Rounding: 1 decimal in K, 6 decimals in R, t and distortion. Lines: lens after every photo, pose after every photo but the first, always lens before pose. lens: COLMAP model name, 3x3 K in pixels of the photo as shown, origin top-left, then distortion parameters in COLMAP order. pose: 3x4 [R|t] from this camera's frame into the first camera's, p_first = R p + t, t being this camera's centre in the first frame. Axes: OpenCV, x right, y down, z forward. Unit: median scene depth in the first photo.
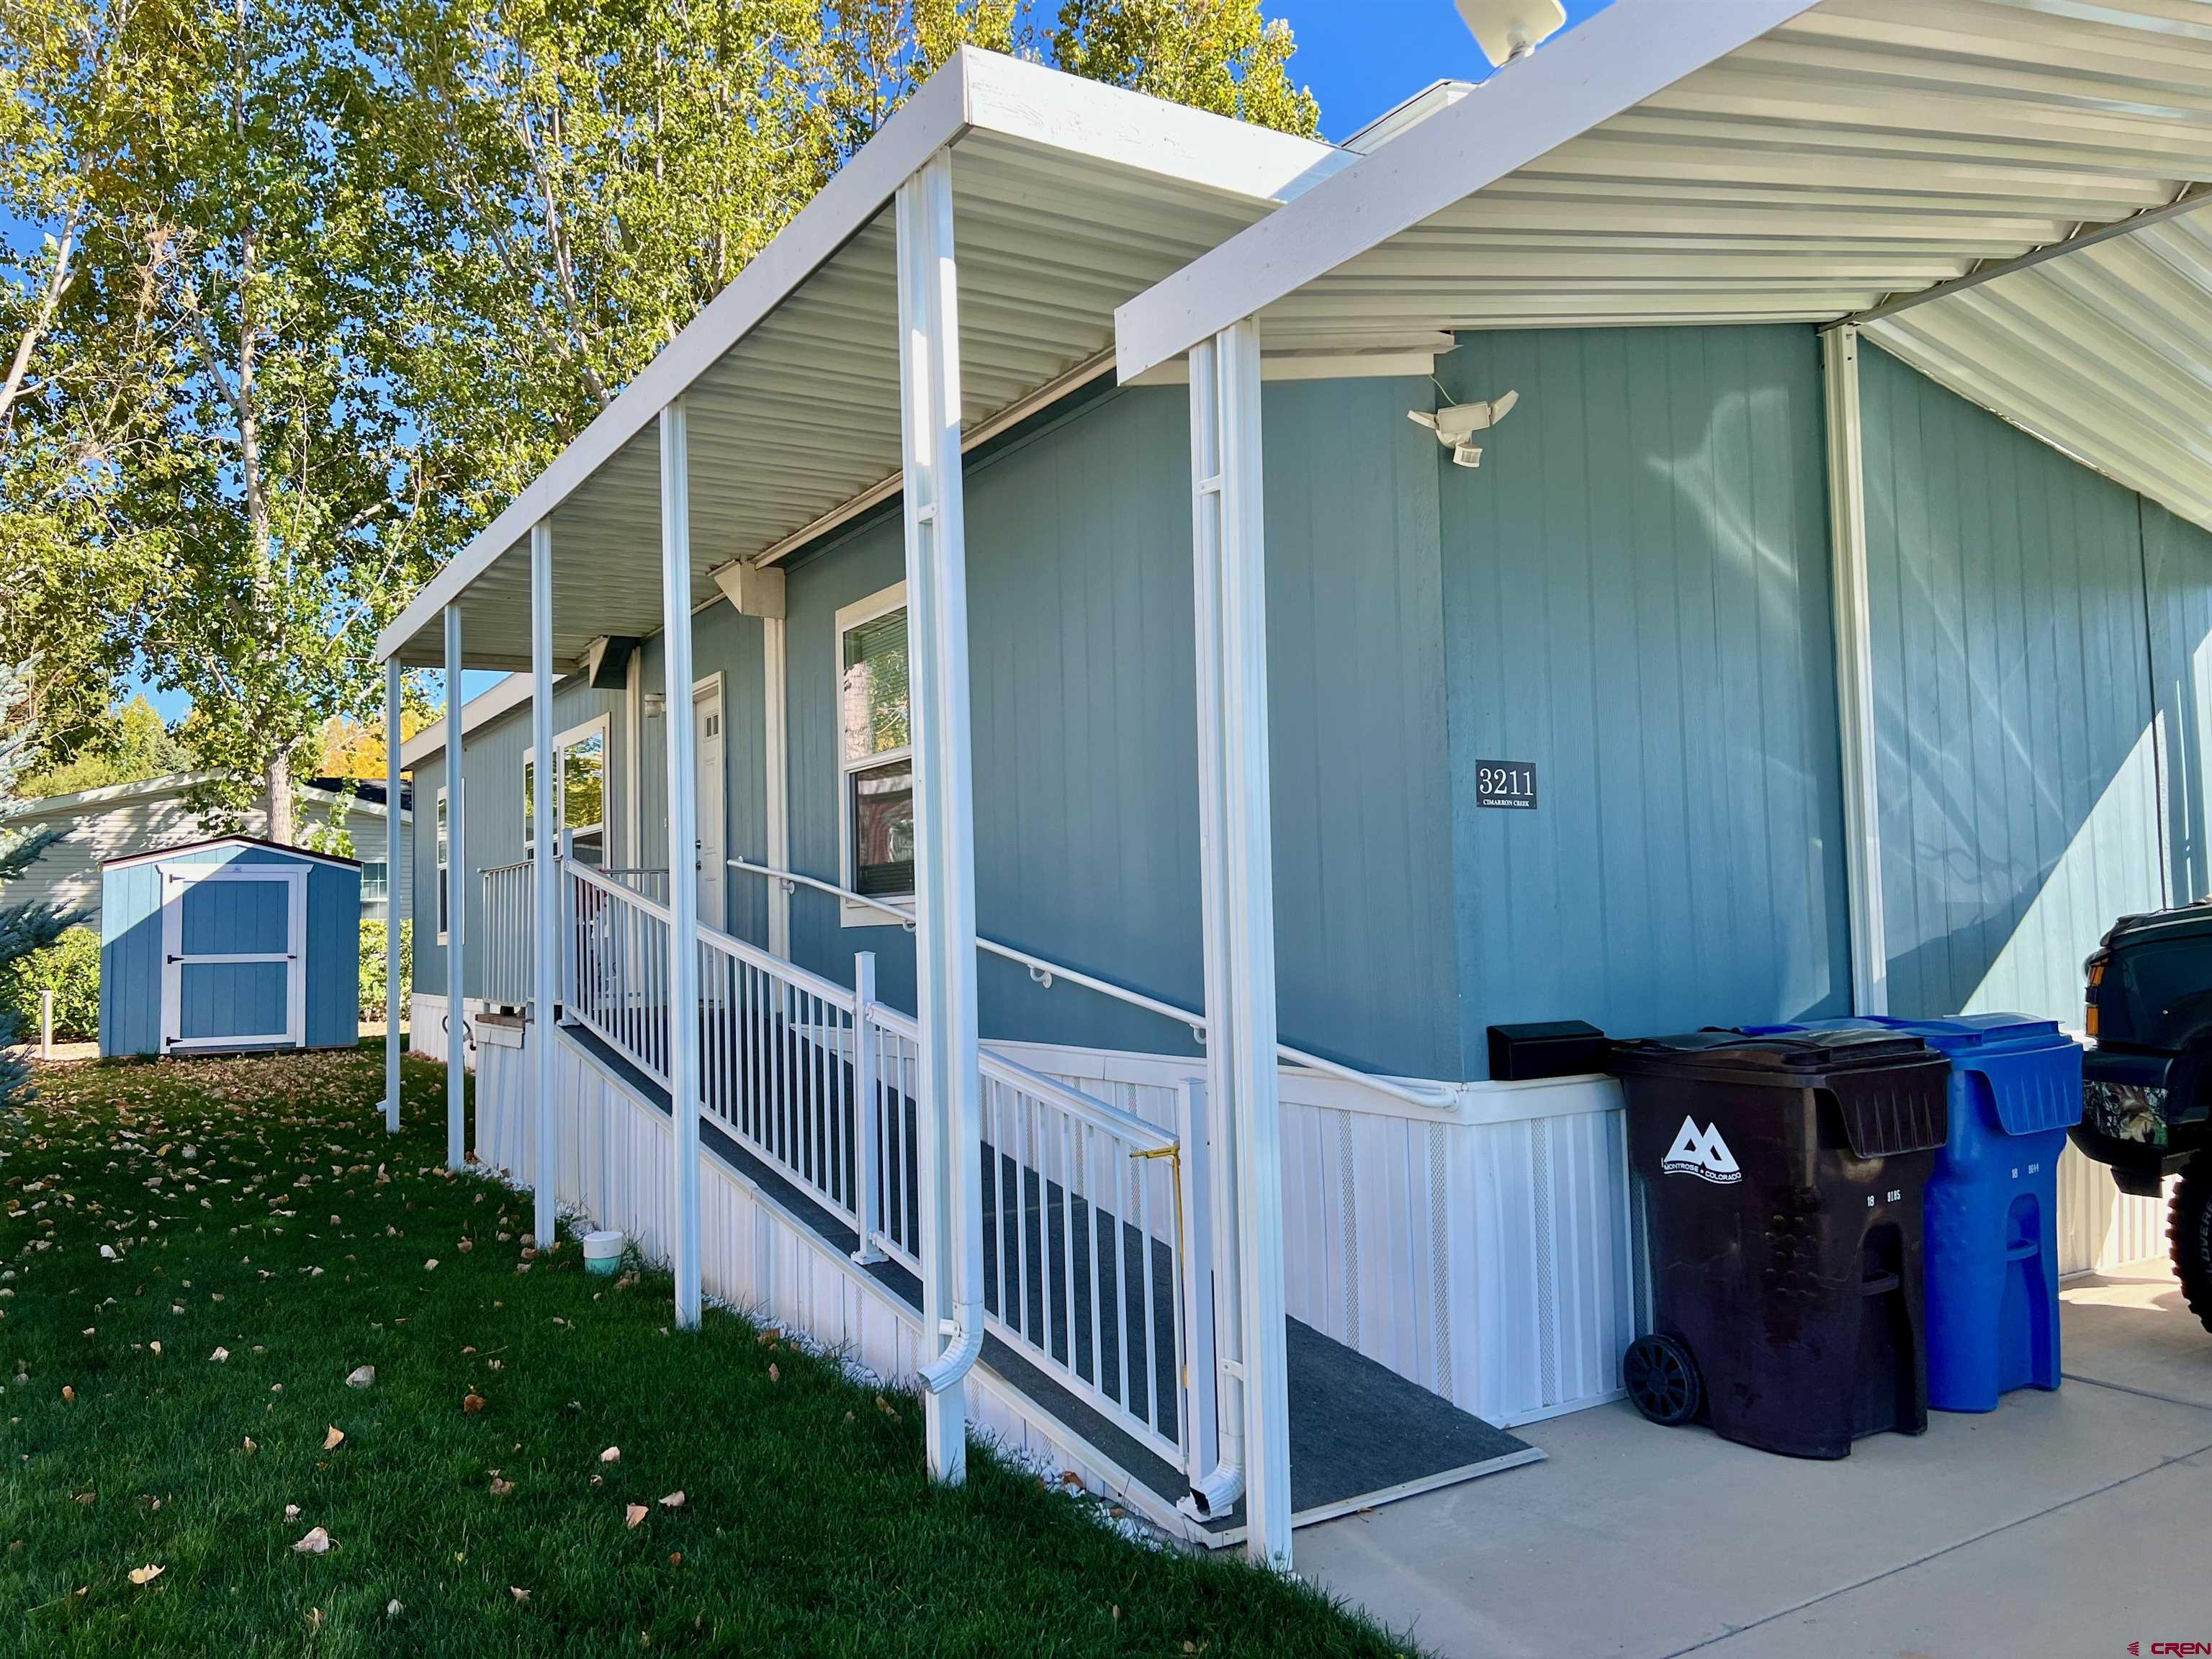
lens RADIAL K [[1666.8, 0, 1108.1], [0, 1666.8, 824.3], [0, 0, 1]] dist [0.014936, 0.005318]
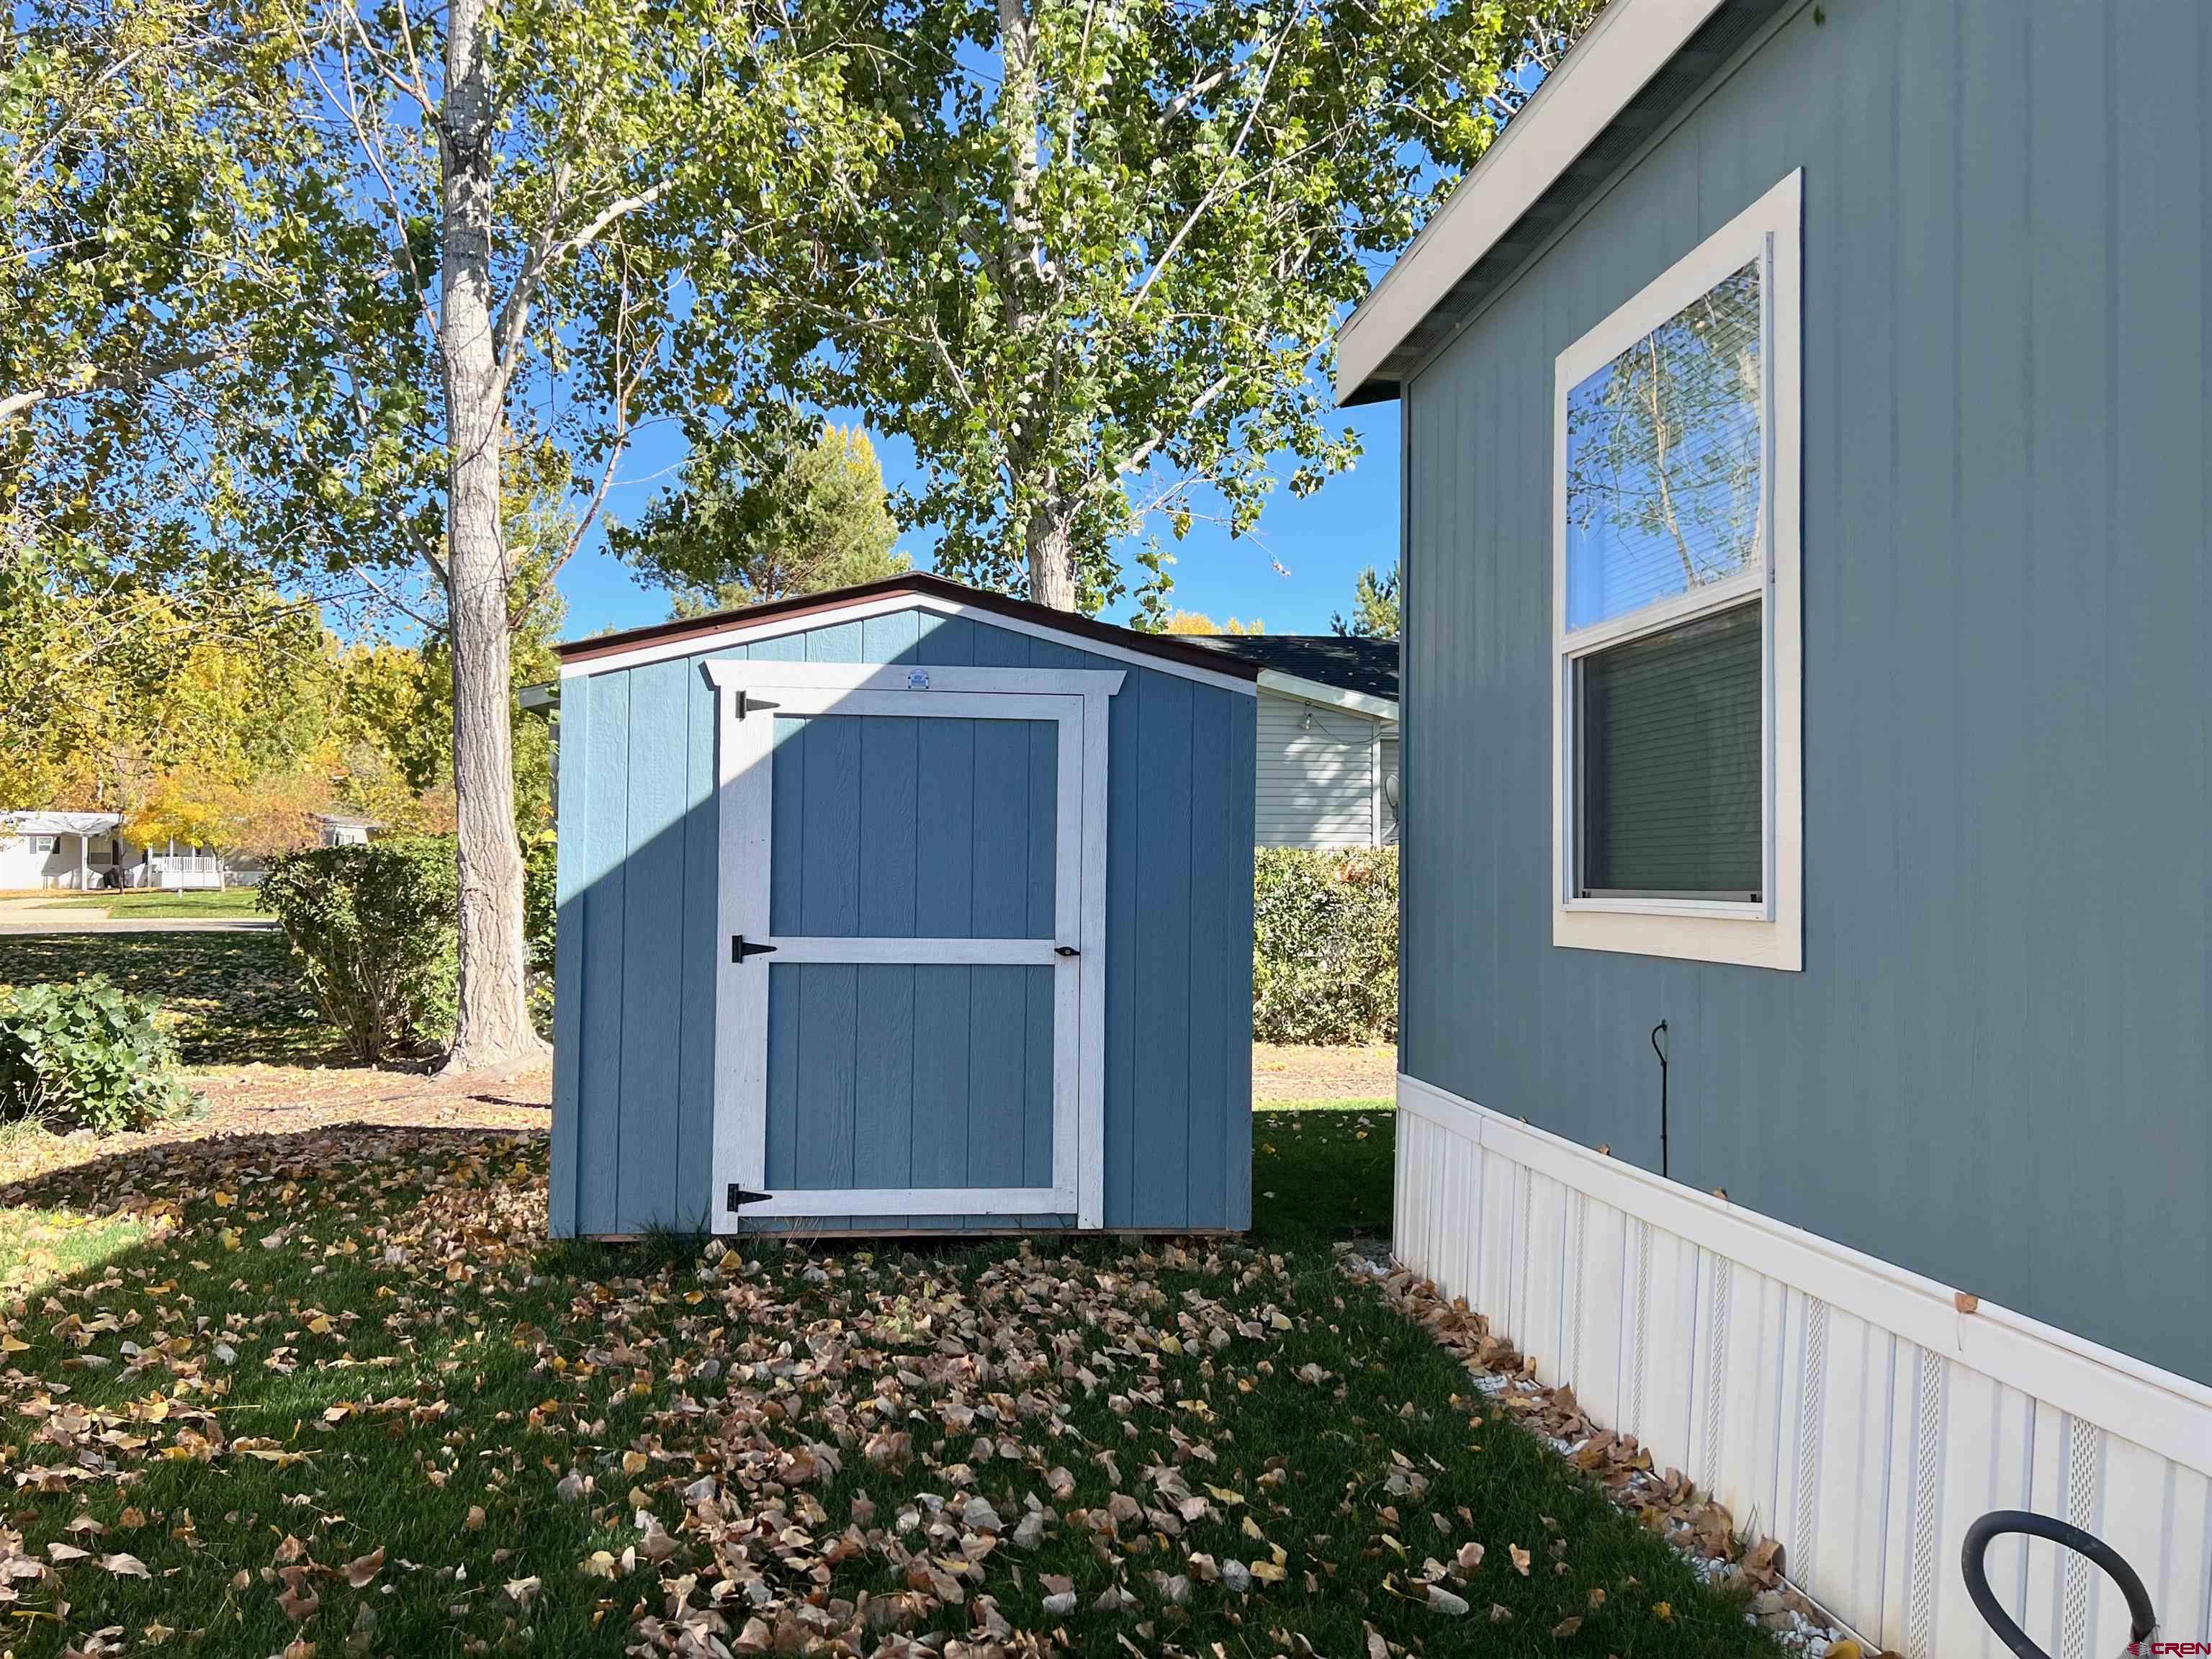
lens RADIAL K [[1742.7, 0, 1105.8], [0, 1742.7, 833.8], [0, 0, 1]] dist [-0.000305, -0.000032]
pose [[0.903961, 0.022380, -0.427029, -0.343527], [-0.000272, 0.998659, 0.051764, 0.039673], [0.427614, -0.046676, 0.902755, 0.712556]]
